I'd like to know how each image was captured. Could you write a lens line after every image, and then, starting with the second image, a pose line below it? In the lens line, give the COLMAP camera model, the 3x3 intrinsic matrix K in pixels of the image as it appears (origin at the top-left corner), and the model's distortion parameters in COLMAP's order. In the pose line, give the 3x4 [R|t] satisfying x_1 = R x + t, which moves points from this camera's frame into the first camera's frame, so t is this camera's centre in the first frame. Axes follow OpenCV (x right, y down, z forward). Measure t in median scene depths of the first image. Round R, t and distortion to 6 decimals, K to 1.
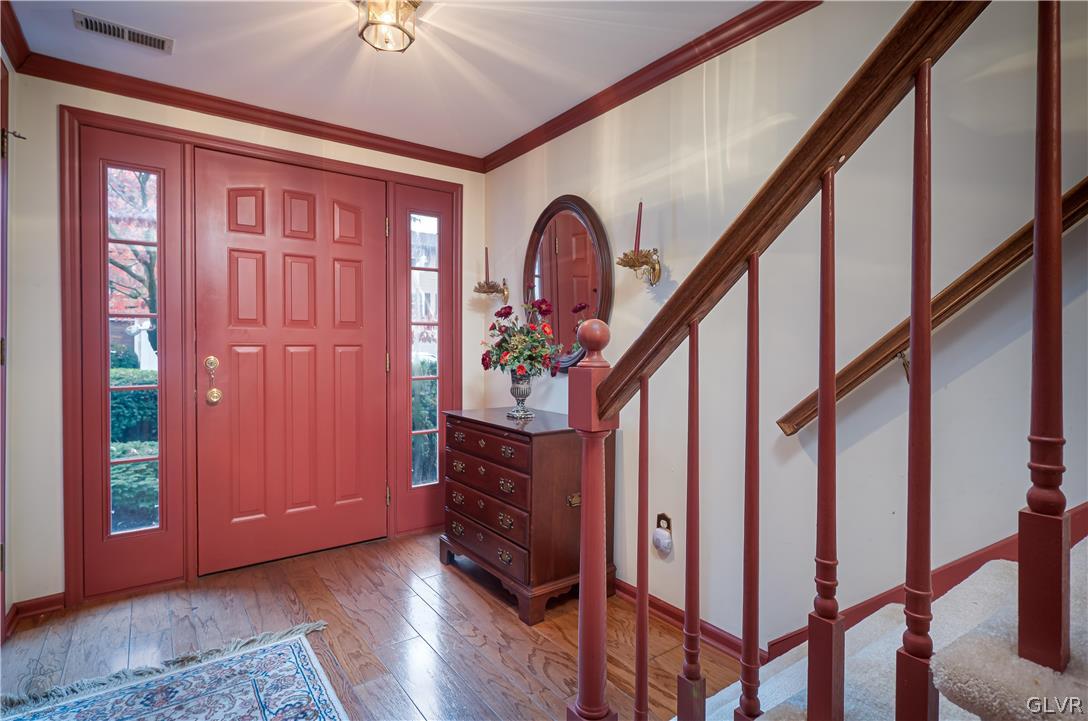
lens RADIAL K [[532.4, 0, 543.9], [0, 532.4, 342.7], [0, 0, 1]] dist [-0.000397, -0.000218]
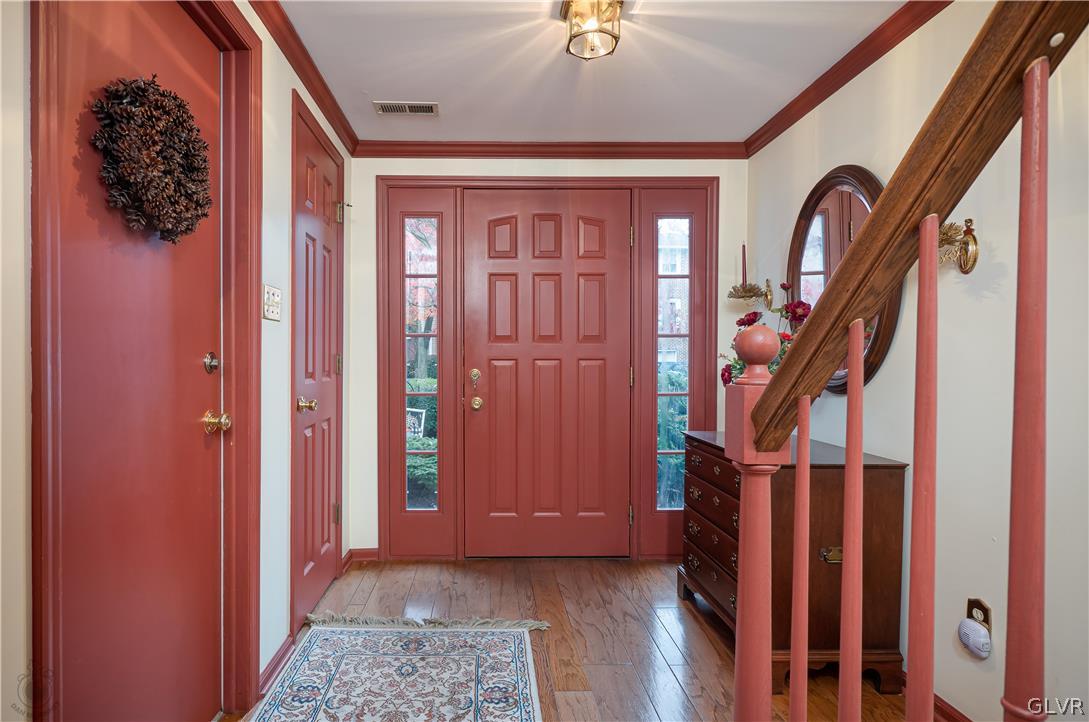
lens RADIAL K [[577.1, 0, 544.5], [0, 577.1, 361.0], [0, 0, 1]] dist [0.000210, -0.000279]
pose [[0.818276, -0.001294, -0.574825, 0.201319], [0.005289, 0.999972, 0.005277, 0.002461], [0.574802, -0.007358, 0.818260, 0.061962]]
